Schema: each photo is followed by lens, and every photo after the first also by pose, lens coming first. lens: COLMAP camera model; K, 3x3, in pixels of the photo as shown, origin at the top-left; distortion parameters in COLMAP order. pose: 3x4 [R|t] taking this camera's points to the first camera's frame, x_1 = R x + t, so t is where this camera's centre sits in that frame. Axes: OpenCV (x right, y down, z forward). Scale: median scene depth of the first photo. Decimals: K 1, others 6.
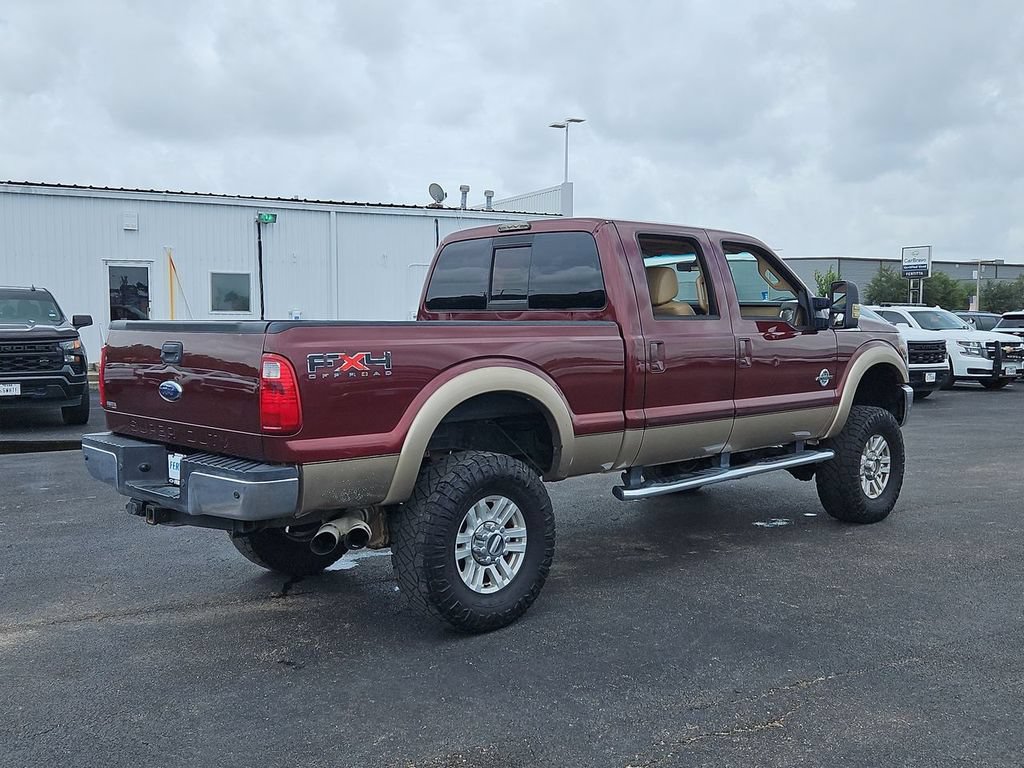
lens RADIAL K [[997.5, 0, 512.0], [0, 997.5, 384.0], [0, 0, 1]] dist [0.063984, -0.014286]
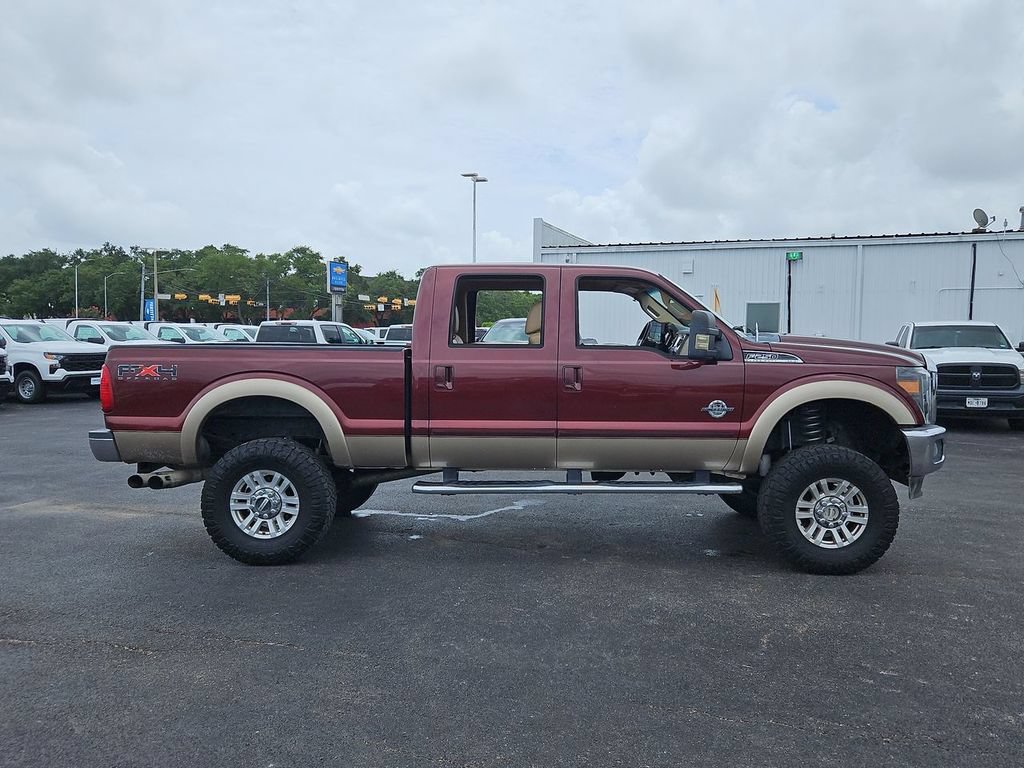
lens RADIAL K [[821.9, 0, 544.8], [0, 821.9, 382.2], [0, 0, 1]] dist [0.052553, -0.007944]
pose [[0.707999, 0.045085, -0.704773, 0.929428], [-0.053271, 0.998526, 0.010362, -0.038796], [0.704201, 0.030208, 0.709358, 0.385101]]
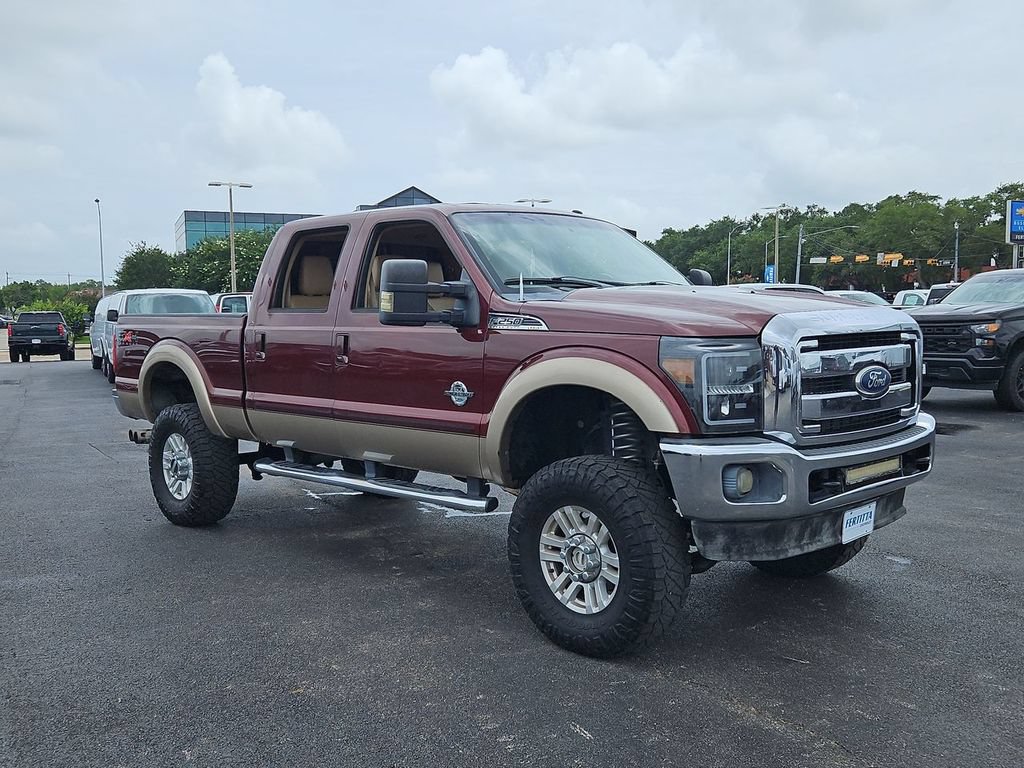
lens RADIAL K [[997.3, 0, 514.9], [0, 997.3, 378.5], [0, 0, 1]] dist [0.058031, -0.000162]
pose [[0.012700, 0.071501, -0.997360, 1.251381], [-0.051687, 0.996154, 0.070756, -0.084719], [0.998583, 0.050652, 0.016347, 1.264338]]
